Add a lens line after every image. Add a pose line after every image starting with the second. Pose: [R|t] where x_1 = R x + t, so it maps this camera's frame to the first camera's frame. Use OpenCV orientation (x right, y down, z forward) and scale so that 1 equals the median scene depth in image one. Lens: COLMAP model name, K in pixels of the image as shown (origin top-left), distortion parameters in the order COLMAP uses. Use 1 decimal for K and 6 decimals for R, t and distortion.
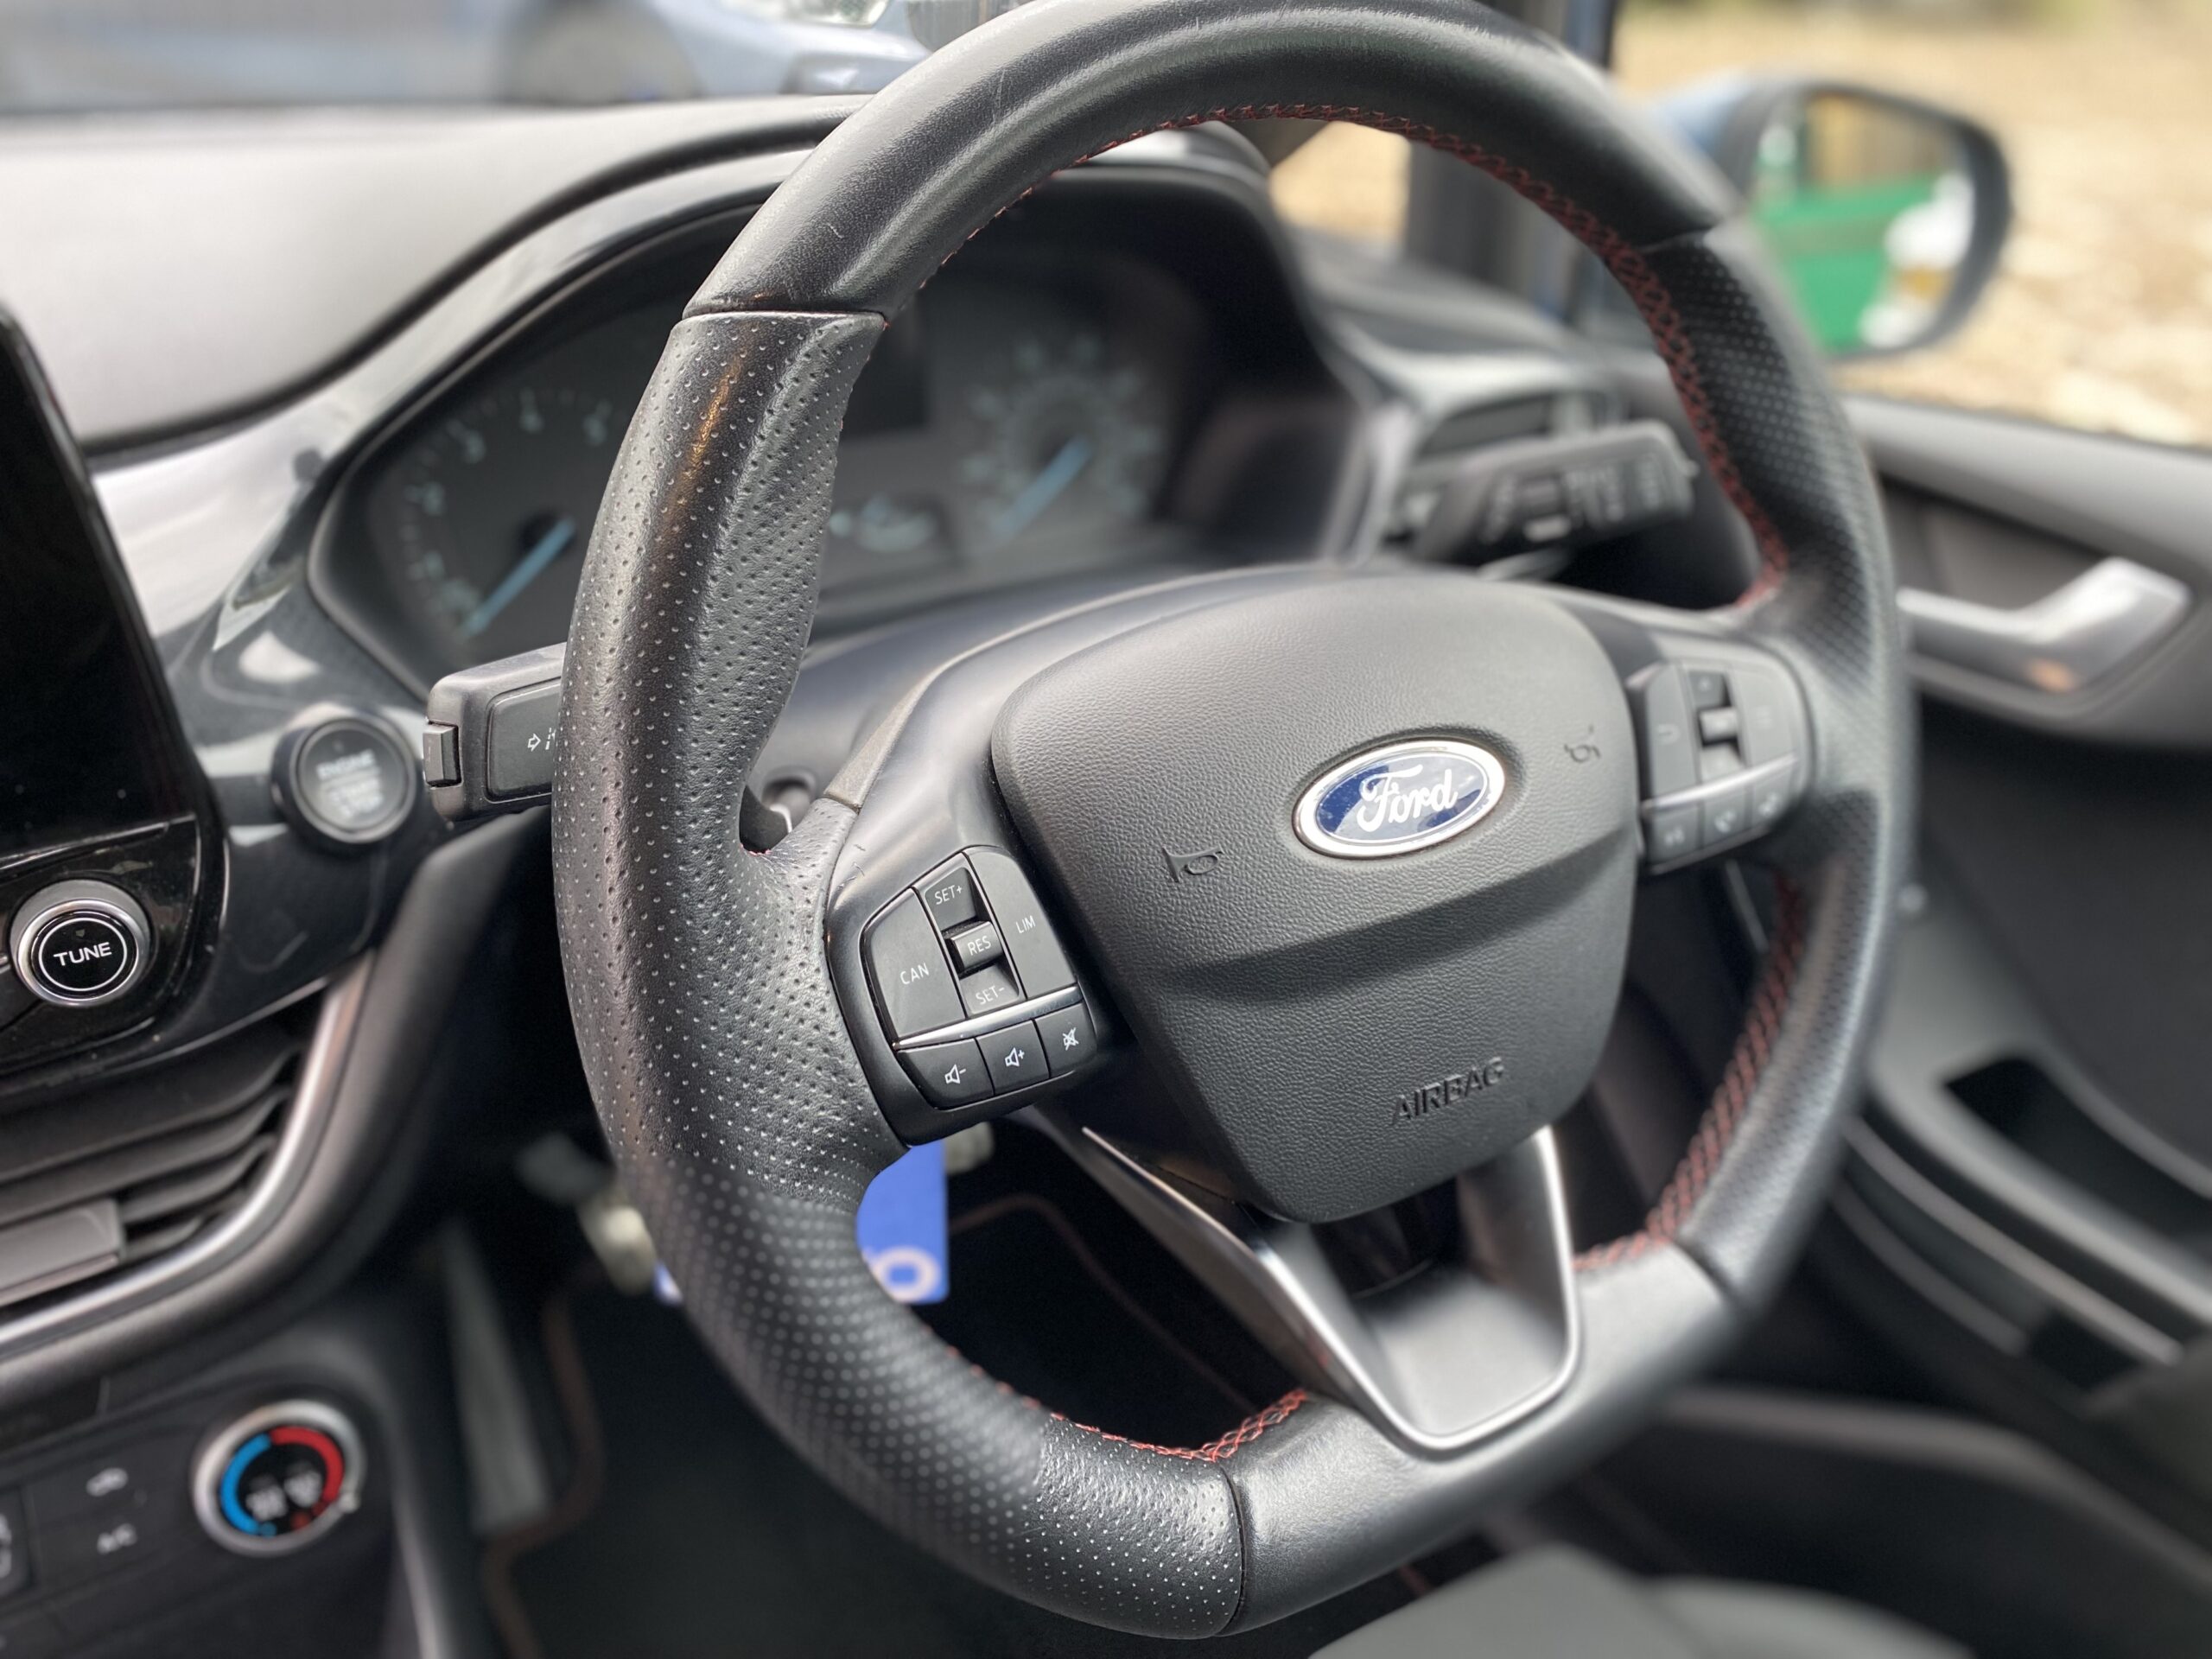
lens RADIAL K [[1661.5, 0, 1107.5], [0, 1661.5, 824.8], [0, 0, 1]] dist [0.013798, -0.013441]
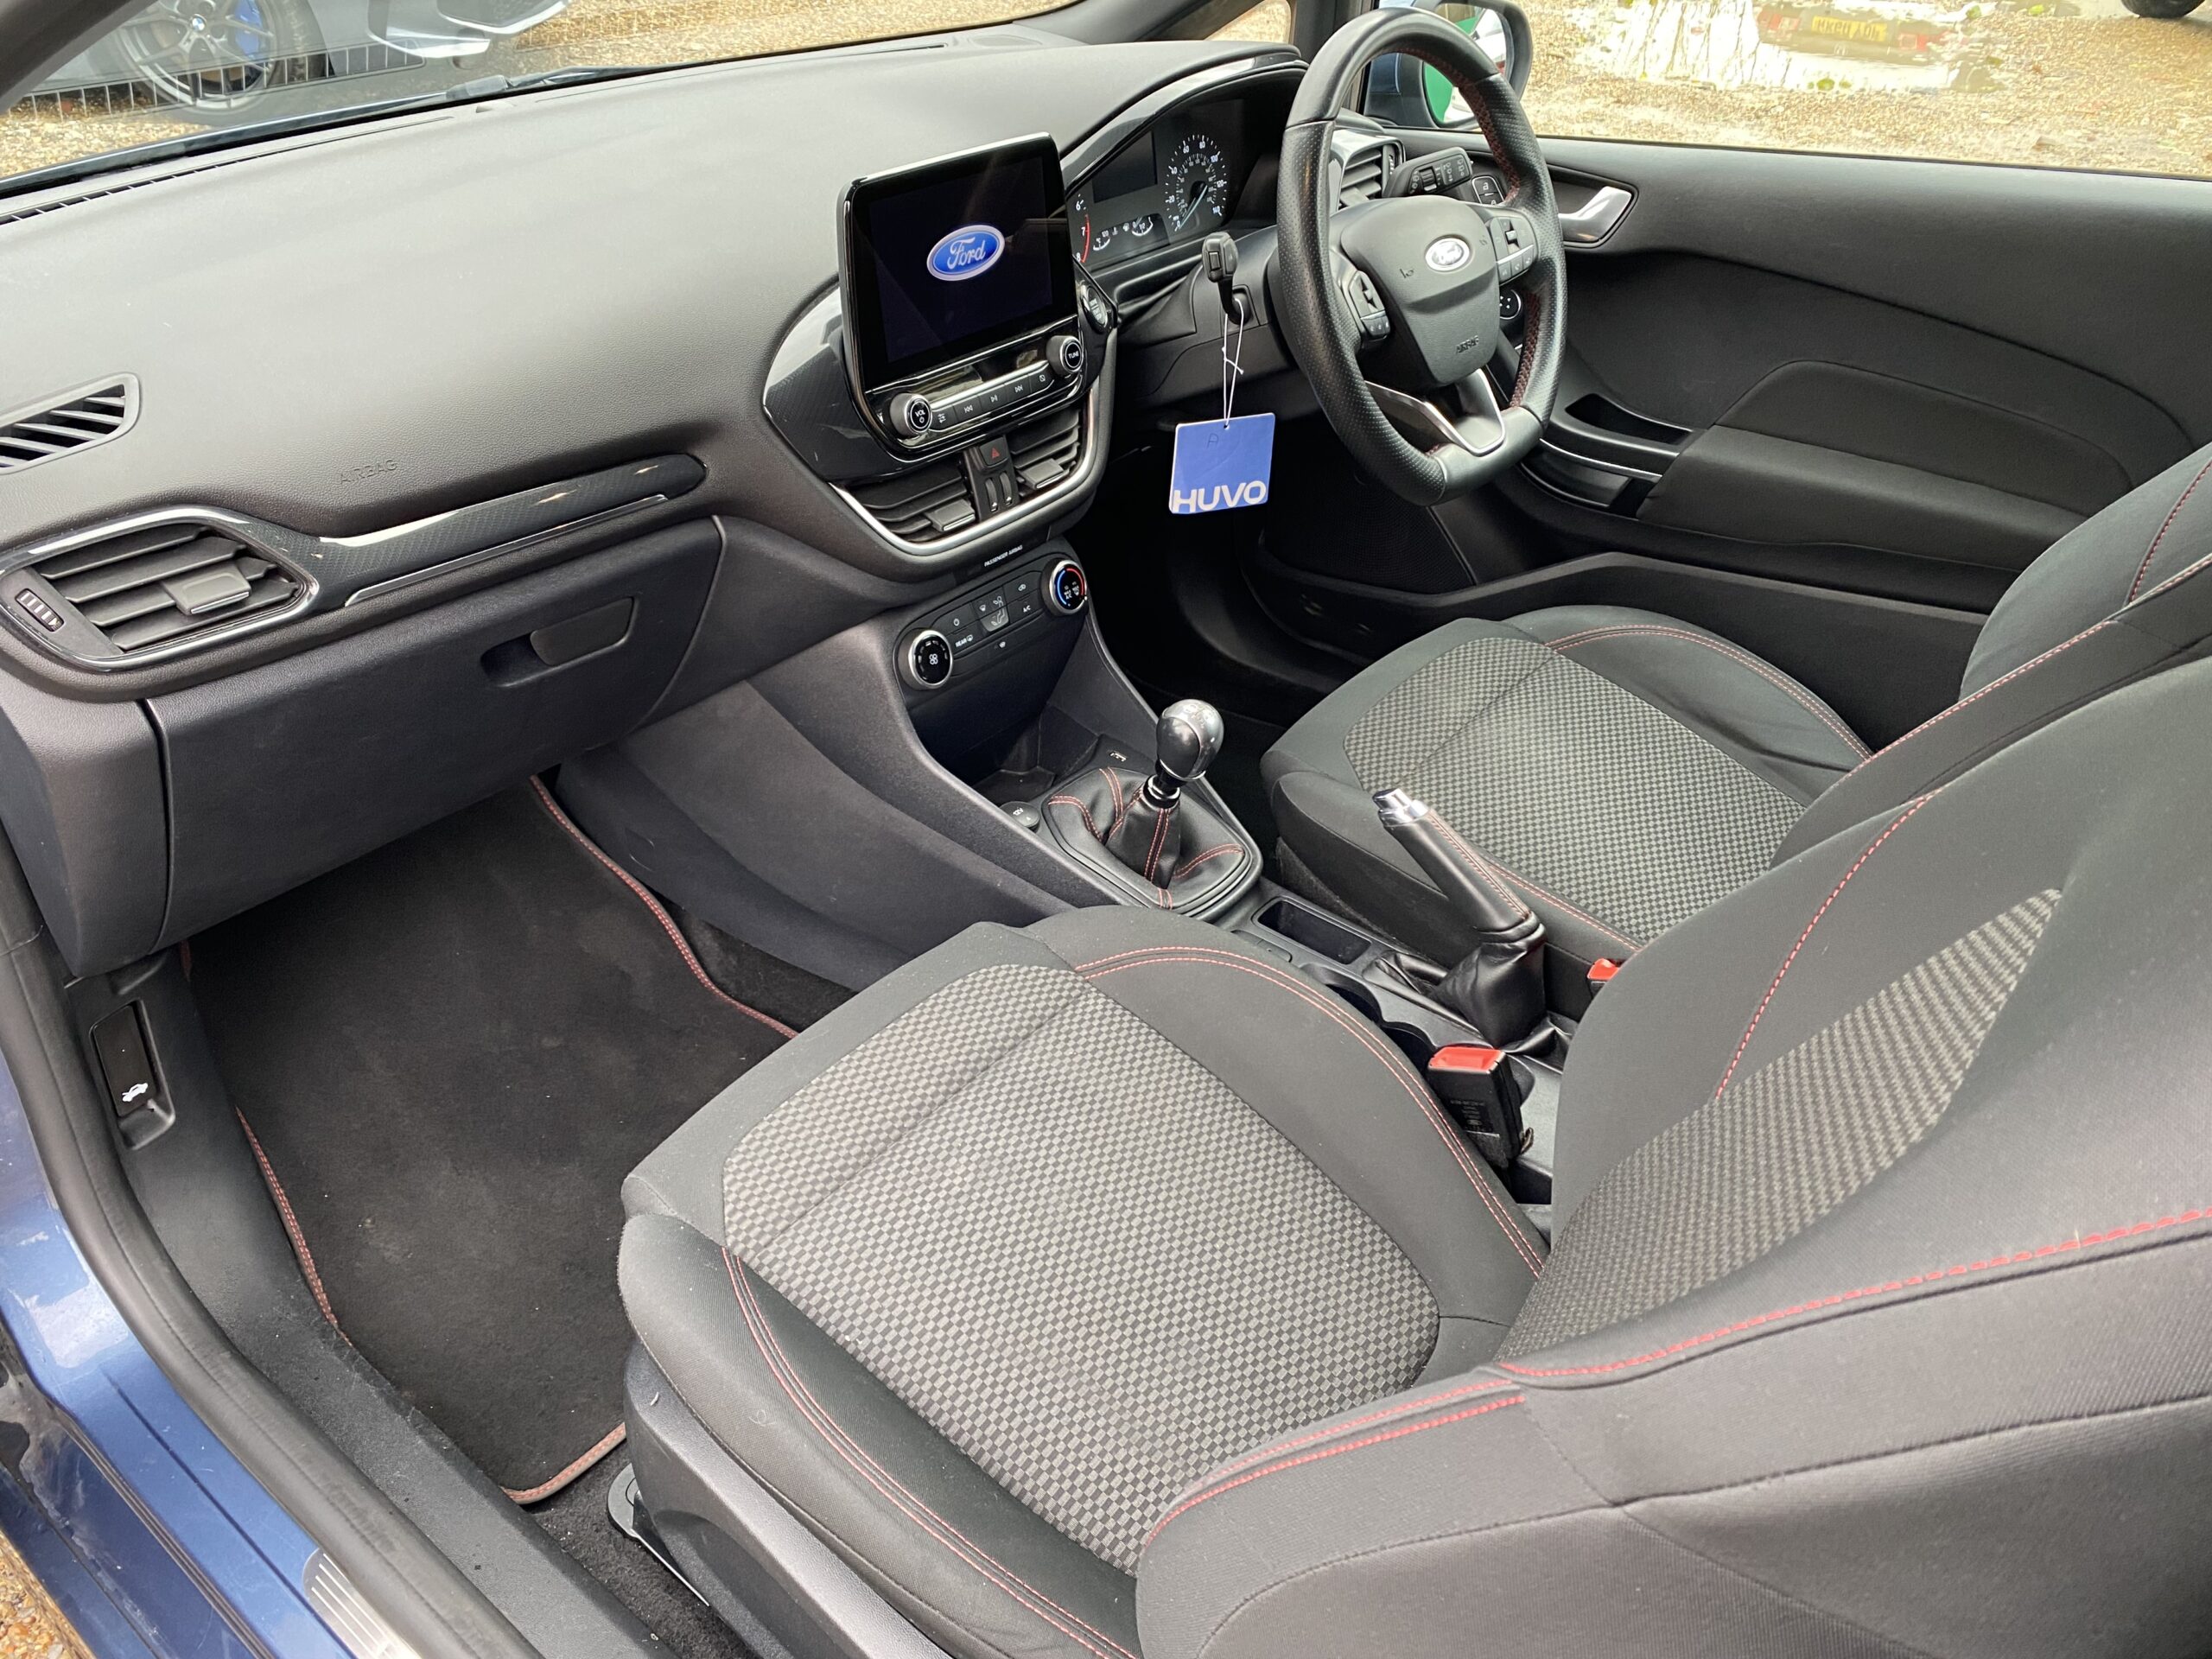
lens RADIAL K [[1661.5, 0, 1099.7], [0, 1661.5, 833.1], [0, 0, 1]] dist [0.013798, -0.013441]
pose [[0.952254, -0.192535, 0.236944, -1.307554], [0.167384, 0.978286, 0.122229, 0.514547], [-0.255332, -0.076732, 0.963804, -1.890668]]
